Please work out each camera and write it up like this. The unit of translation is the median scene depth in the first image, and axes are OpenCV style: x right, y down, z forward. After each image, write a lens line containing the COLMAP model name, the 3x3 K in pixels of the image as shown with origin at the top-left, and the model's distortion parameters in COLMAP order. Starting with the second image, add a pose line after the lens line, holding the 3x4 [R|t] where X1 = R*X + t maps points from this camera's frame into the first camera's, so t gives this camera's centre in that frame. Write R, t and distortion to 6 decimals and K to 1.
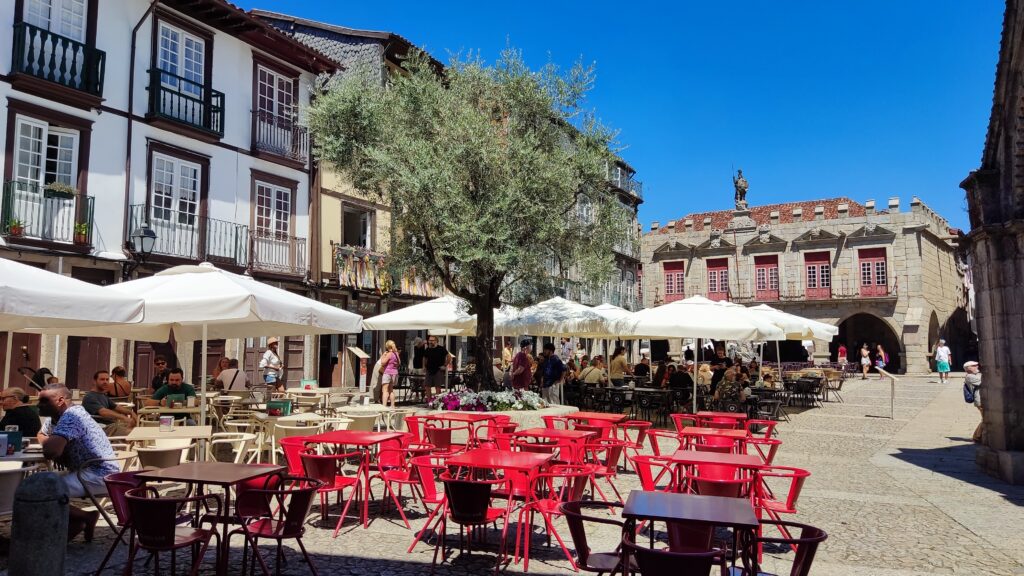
lens RADIAL K [[766.1, 0, 512.0], [0, 766.1, 288.0], [0, 0, 1]] dist [0.000145, -0.000664]
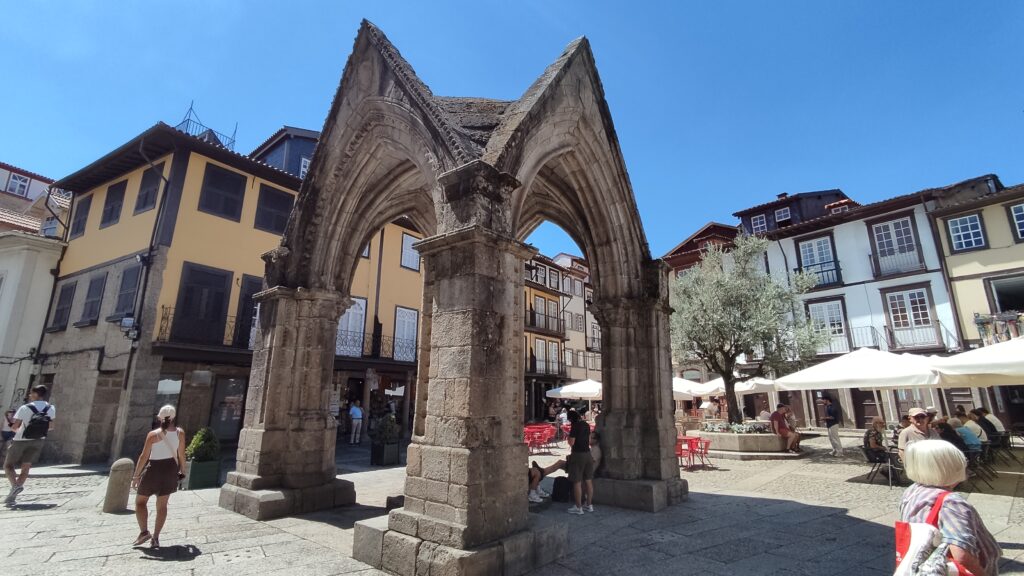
lens RADIAL K [[460.4, 0, 512.0], [0, 460.4, 288.0], [0, 0, 1]] dist [-0.000325, -0.000030]
pose [[-0.437449, -0.218064, -0.872403, 0.863059], [0.079395, 0.956998, -0.279020, 0.056589], [0.895731, -0.191321, -0.401325, 0.675138]]
